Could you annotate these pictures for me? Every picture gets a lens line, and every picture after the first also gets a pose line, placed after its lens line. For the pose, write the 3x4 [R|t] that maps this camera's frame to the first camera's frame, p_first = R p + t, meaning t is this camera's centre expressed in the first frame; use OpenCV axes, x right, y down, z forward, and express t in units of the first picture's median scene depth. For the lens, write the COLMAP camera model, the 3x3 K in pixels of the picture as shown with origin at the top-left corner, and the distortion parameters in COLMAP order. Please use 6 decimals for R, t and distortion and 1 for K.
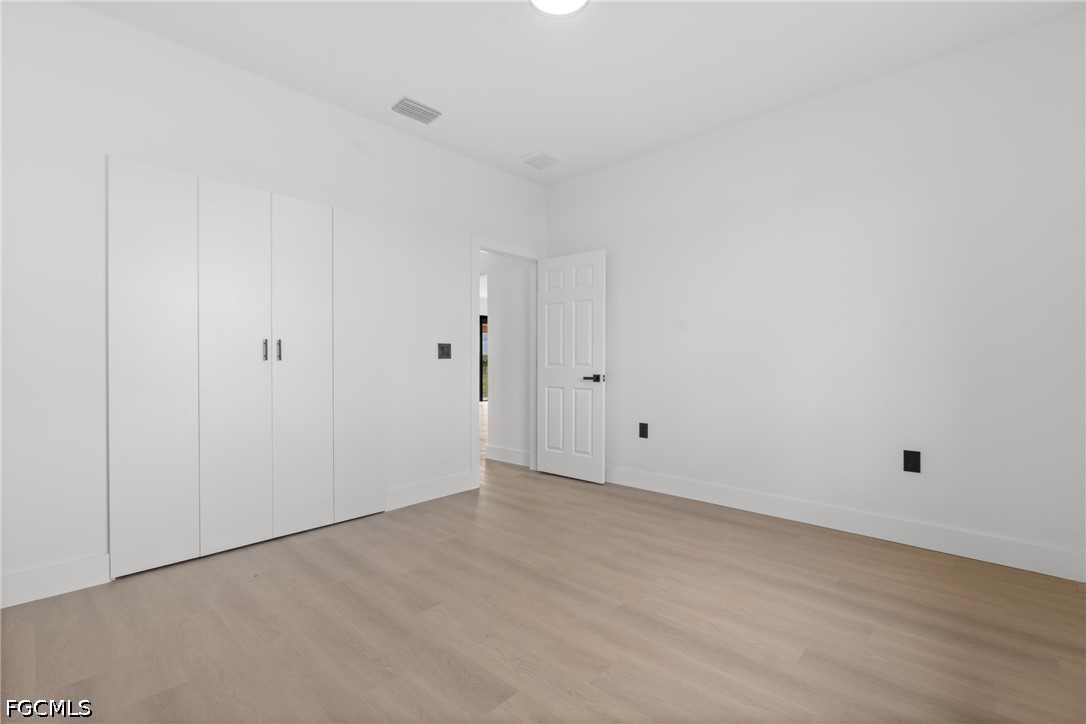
lens RADIAL K [[495.6, 0, 534.6], [0, 495.6, 364.1], [0, 0, 1]] dist [-0.000553, 0.000306]
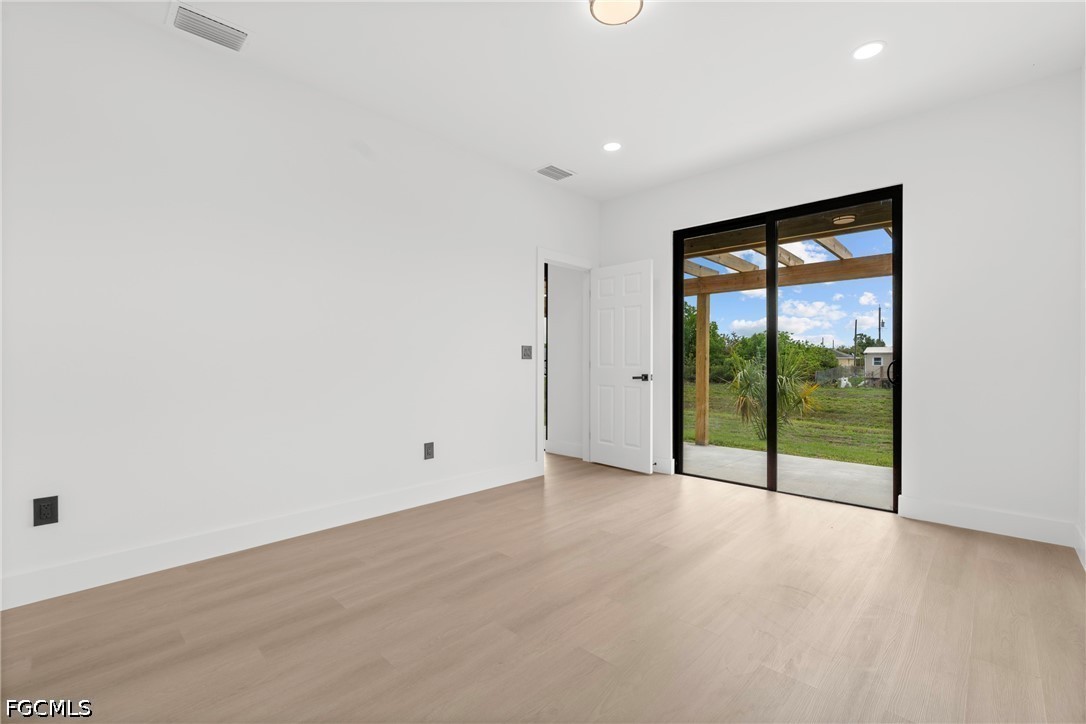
lens RADIAL K [[495.6, 0, 550.4], [0, 495.6, 365.0], [0, 0, 1]] dist [-0.000553, 0.000306]
pose [[0.999903, 0.002165, -0.013771, -0.068422], [-0.002169, 0.999998, -0.000258, 0.001642], [0.013770, 0.000288, 0.999905, -0.096586]]
